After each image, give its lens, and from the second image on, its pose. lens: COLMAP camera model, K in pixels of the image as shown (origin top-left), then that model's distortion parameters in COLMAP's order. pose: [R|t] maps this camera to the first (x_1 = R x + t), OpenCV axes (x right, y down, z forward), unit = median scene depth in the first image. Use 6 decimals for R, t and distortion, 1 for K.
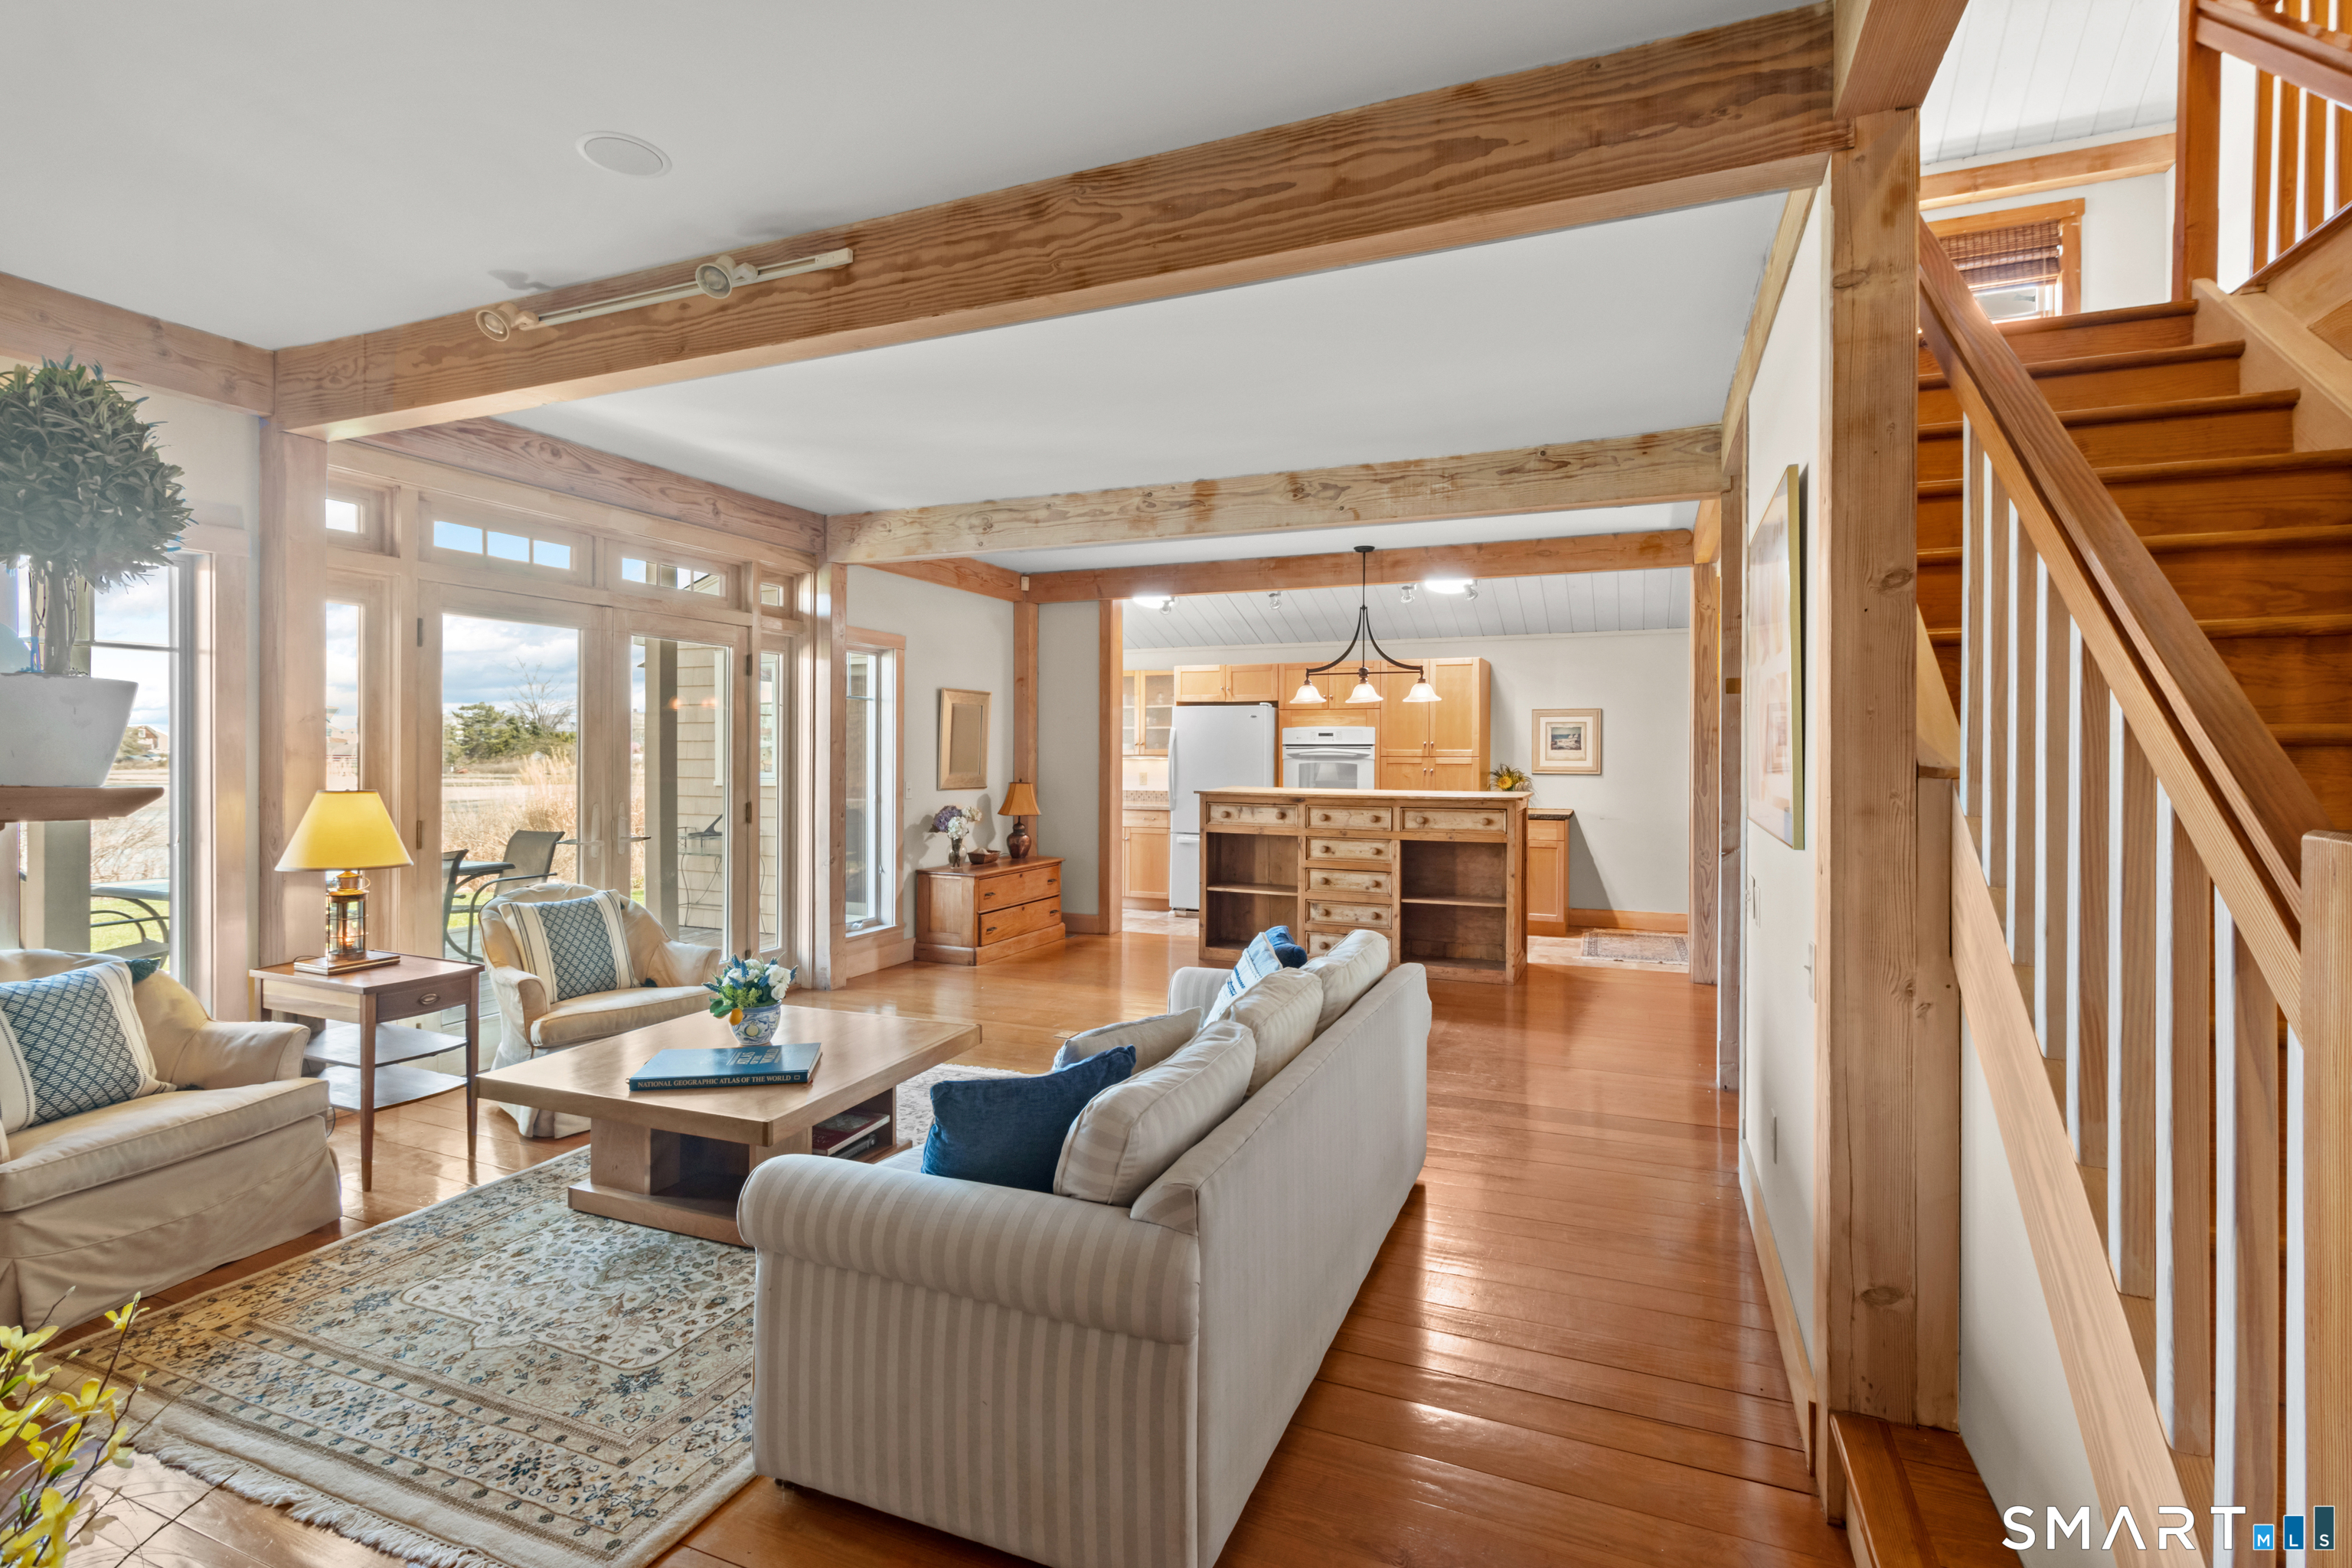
lens RADIAL K [[1097.2, 0, 1181.4], [0, 1097.2, 749.8], [0, 0, 1]] dist [0.000949, 0.000032]
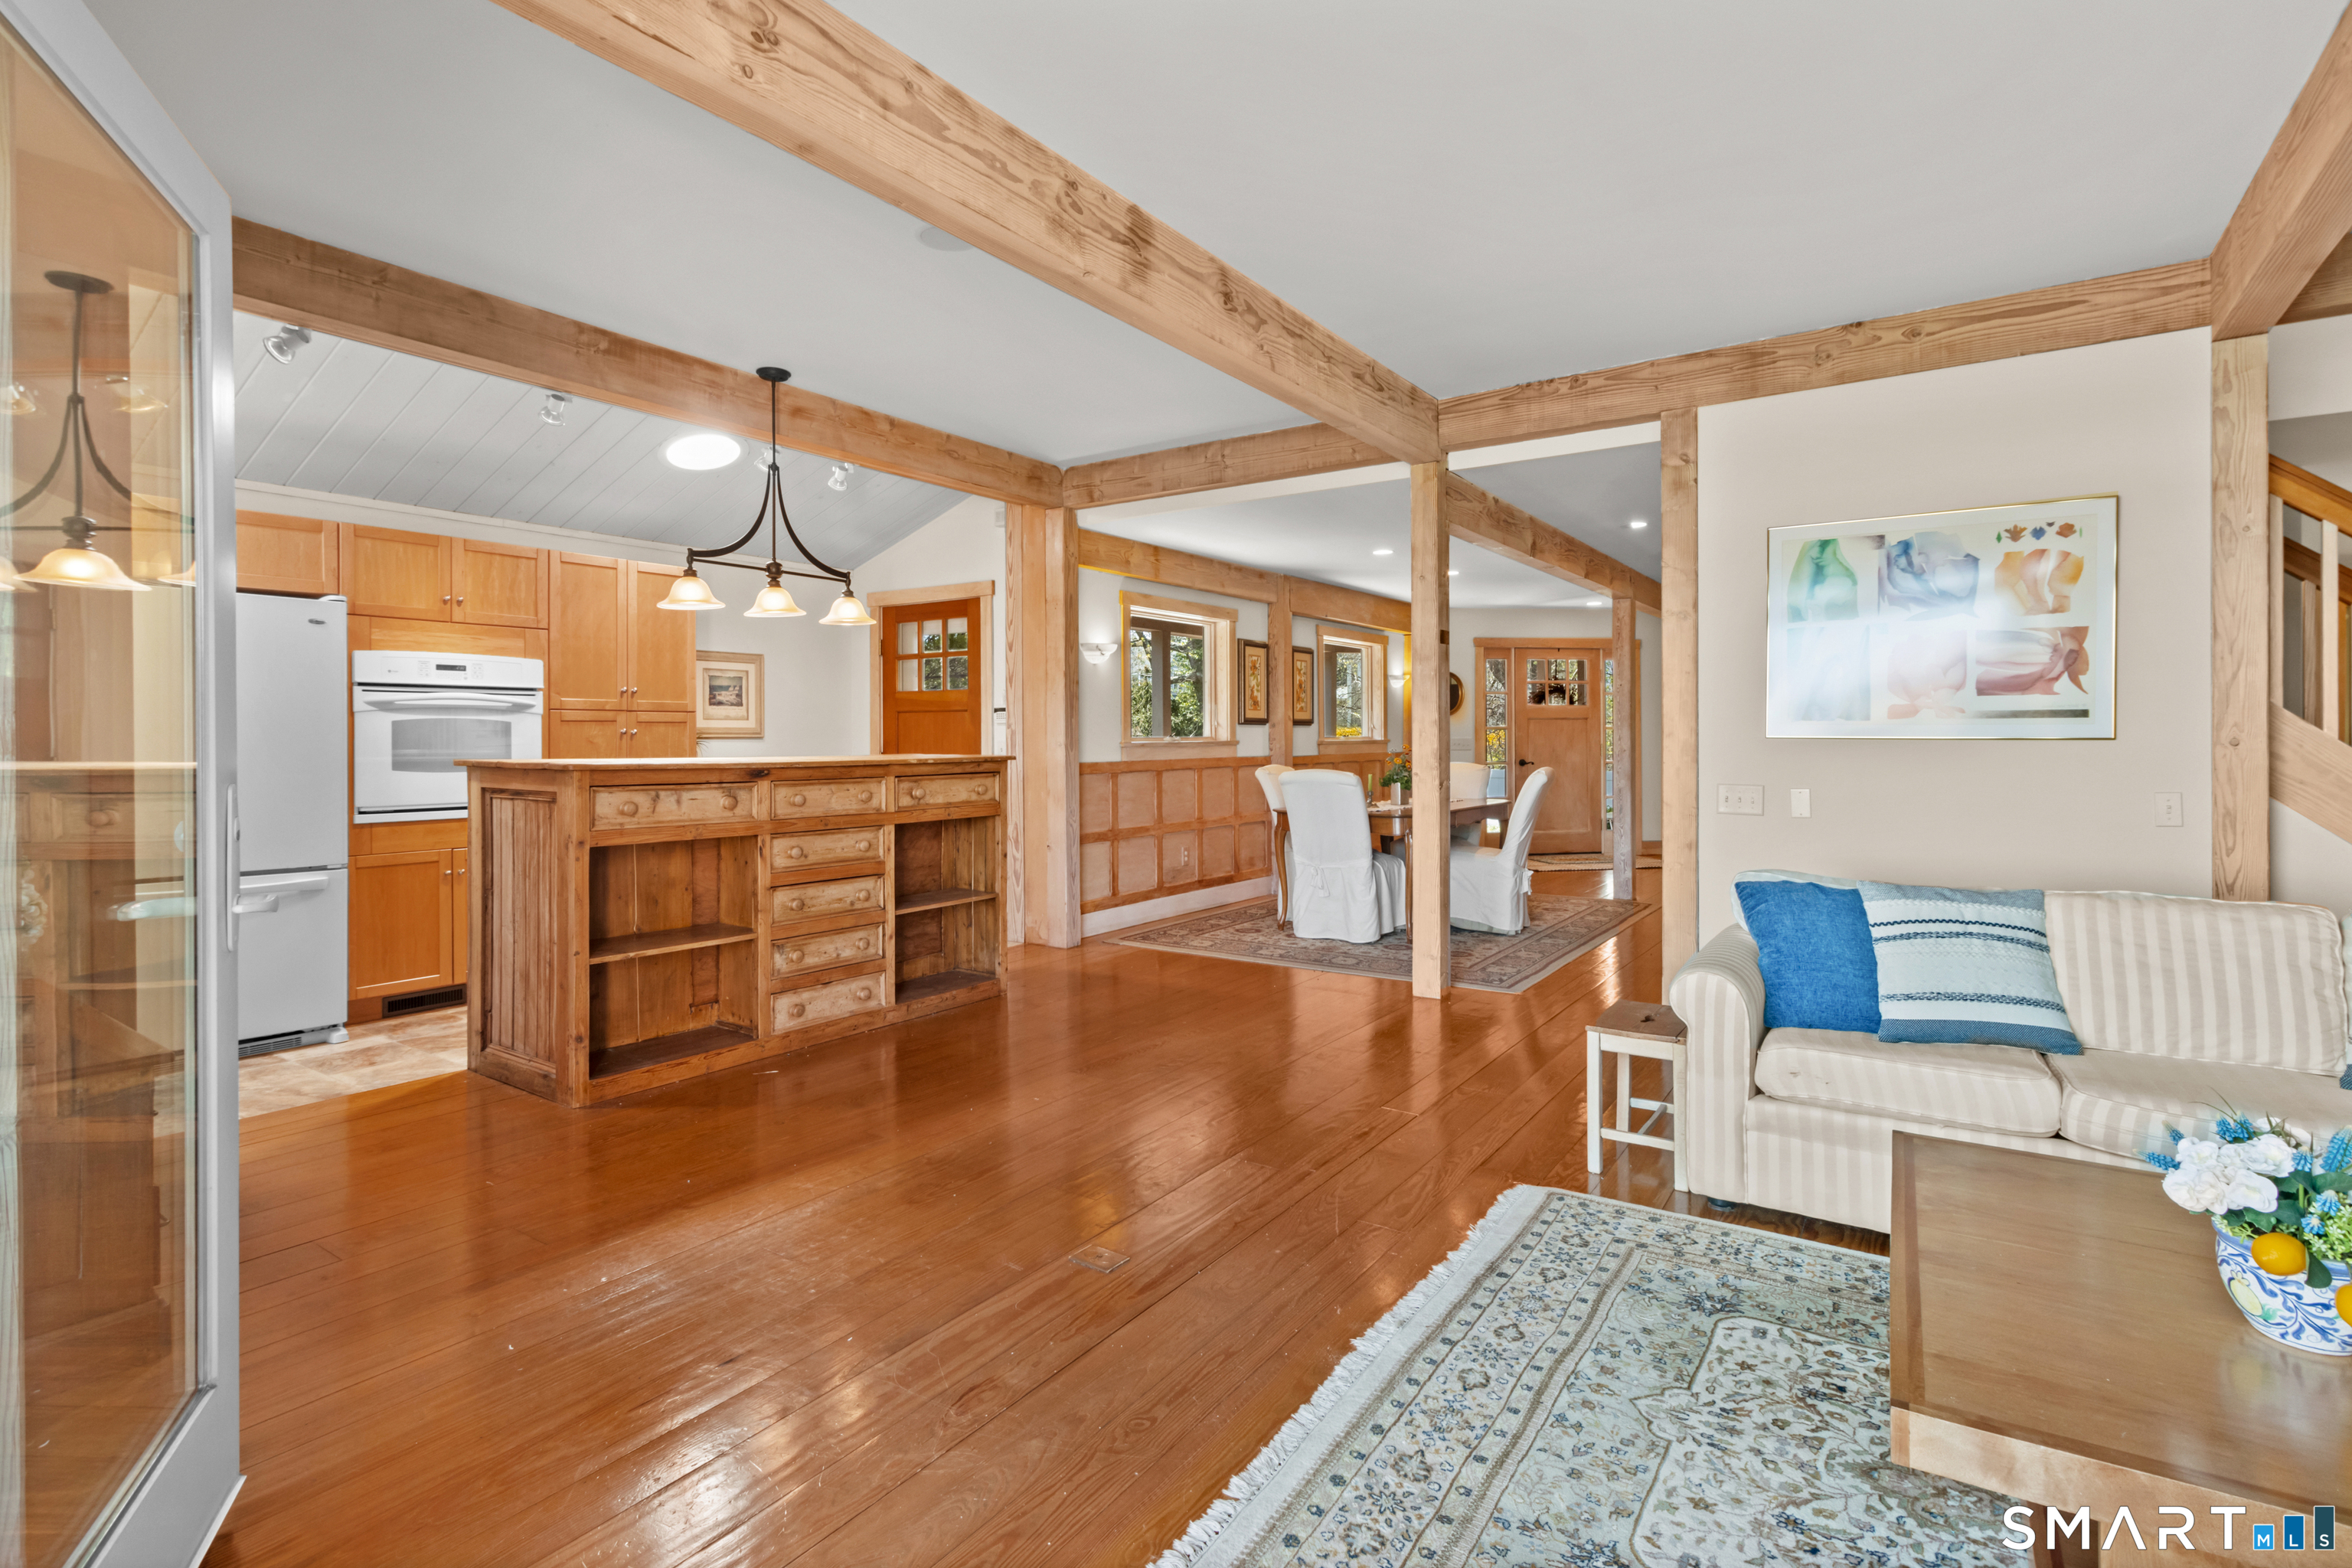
lens RADIAL K [[1123.4, 0, 1179.6], [0, 1123.4, 736.8], [0, 0, 1]] dist [0.000424, 0.000000]
pose [[0.206200, -0.002396, 0.978507, -0.416394], [0.002221, 0.999996, 0.001980, 0.024867], [-0.978507, 0.001764, 0.206204, 0.634633]]
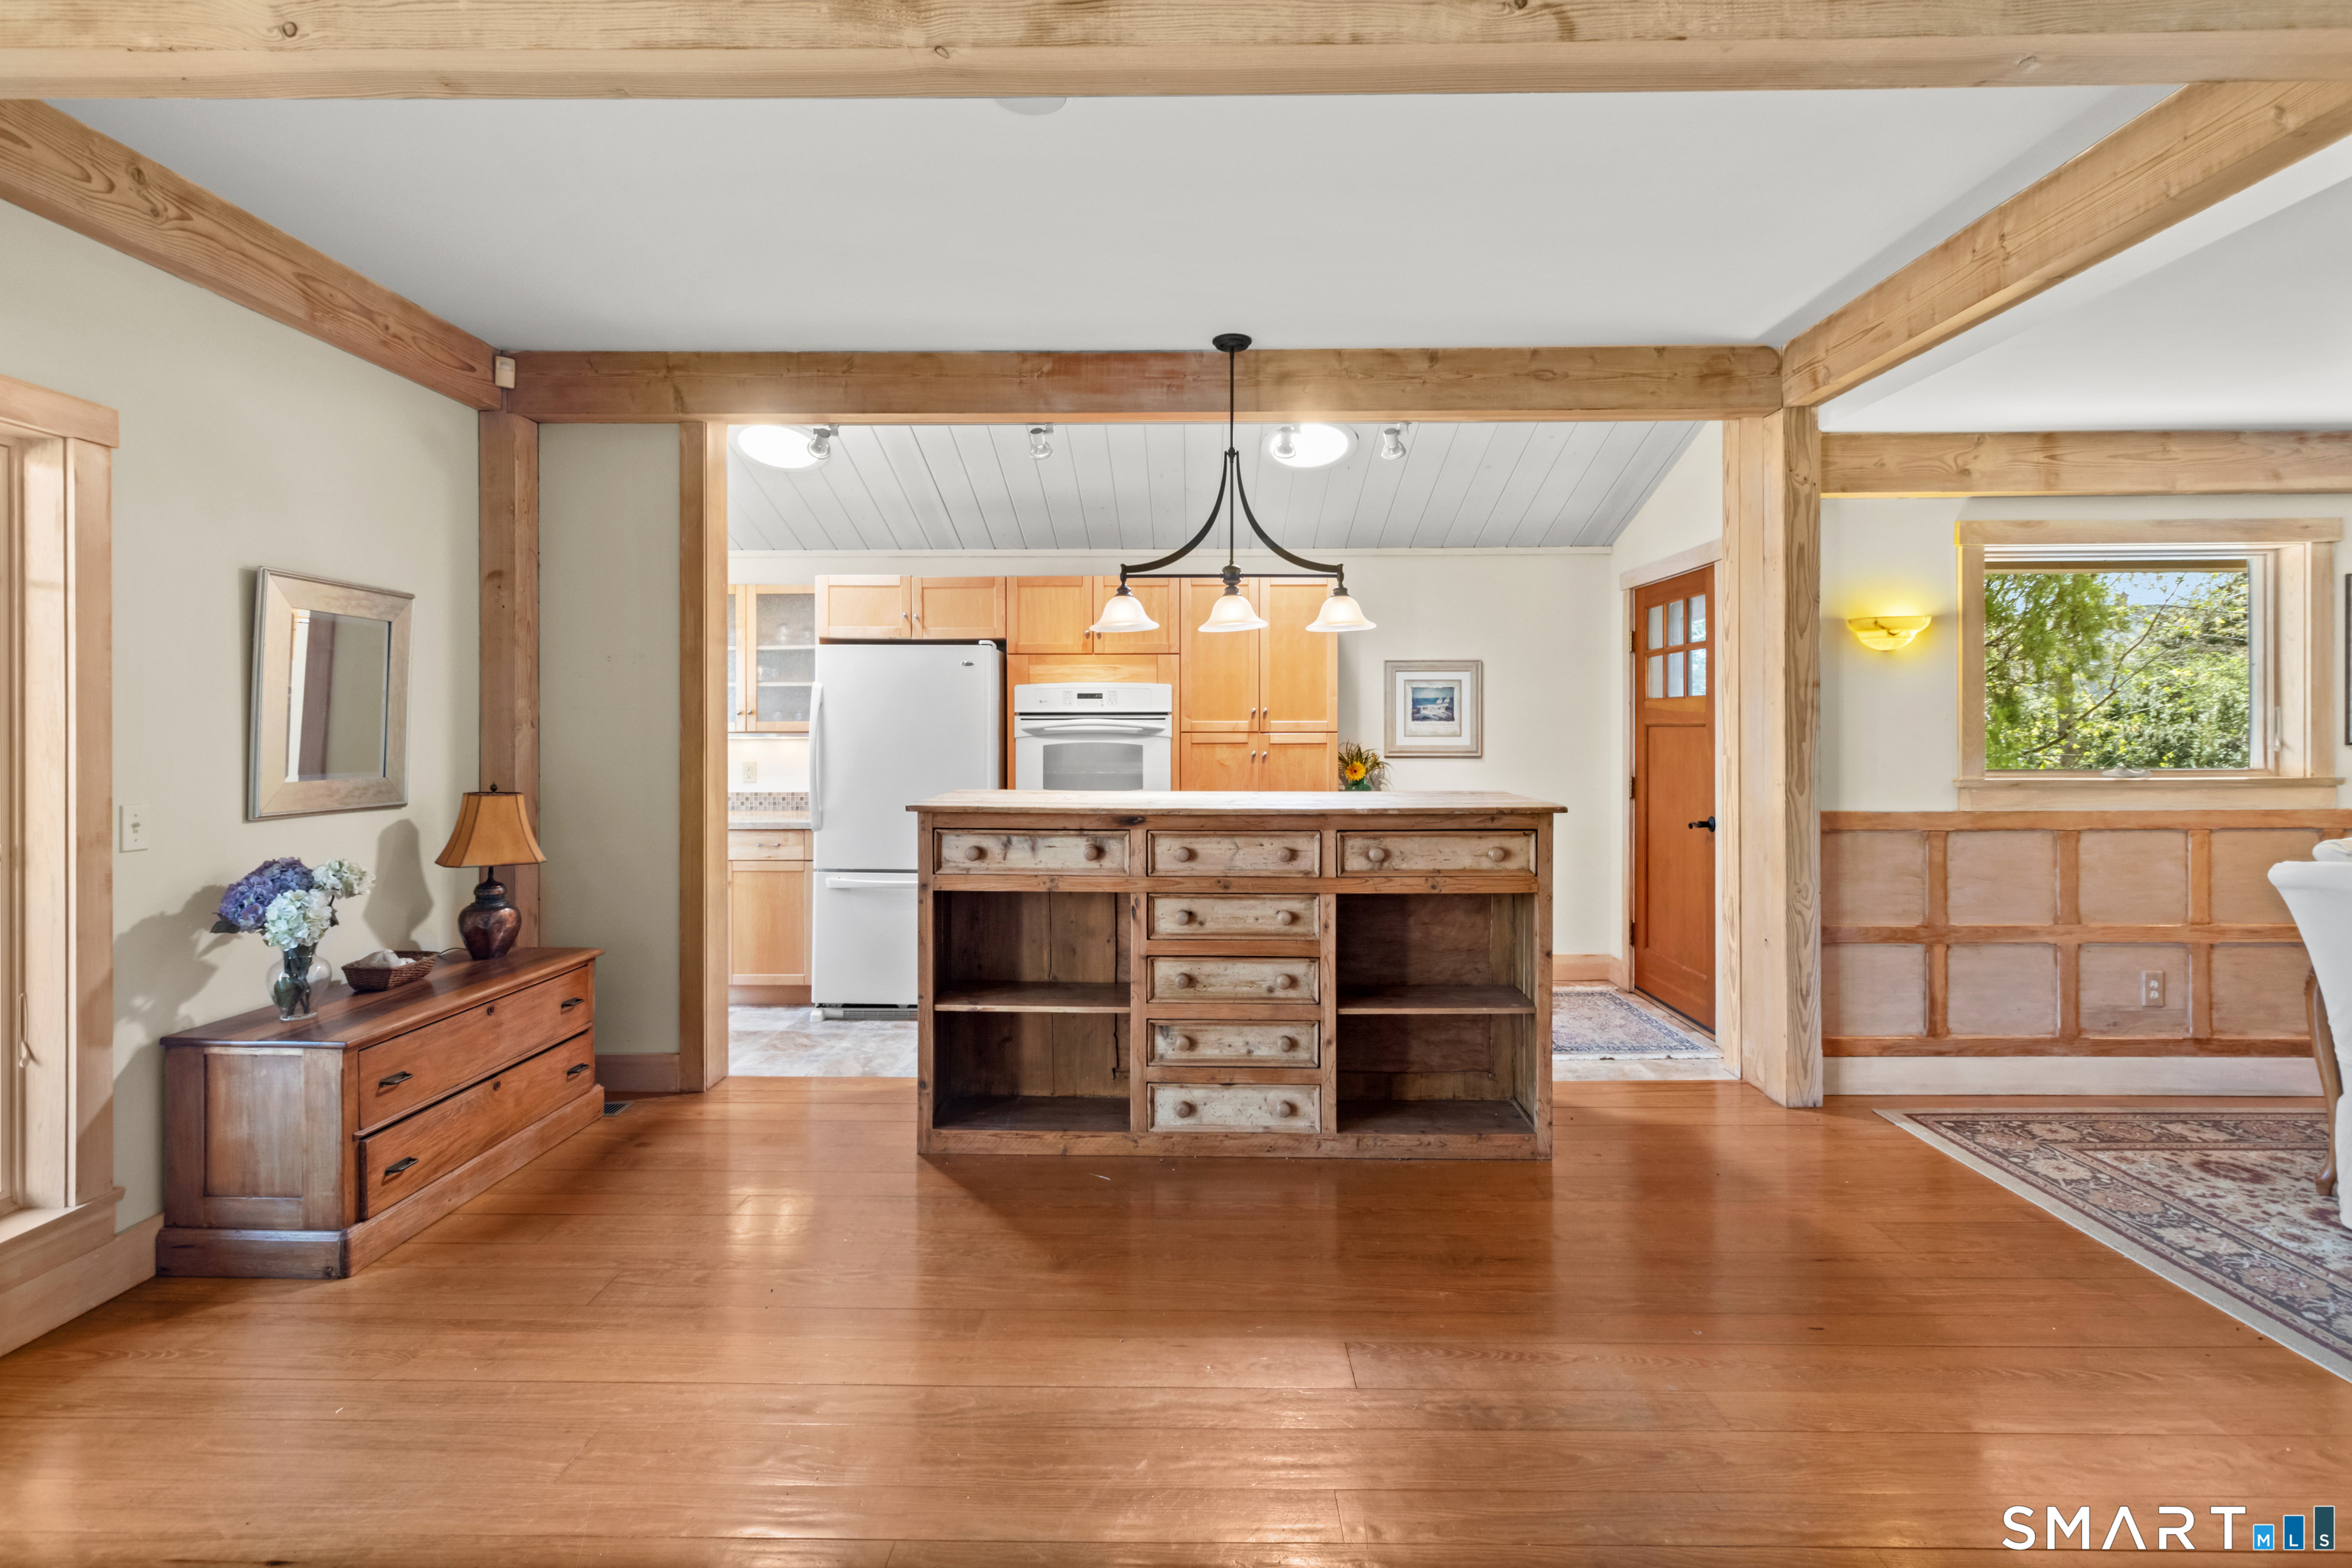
lens RADIAL K [[1105.3, 0, 1180.9], [0, 1105.3, 726.9], [0, 0, 1]] dist [0.003688, 0.000837]
pose [[0.928472, -0.003730, 0.371384, -0.056443], [0.003310, 0.999993, 0.001769, 0.002533], [-0.371388, -0.000414, 0.928478, 0.507499]]
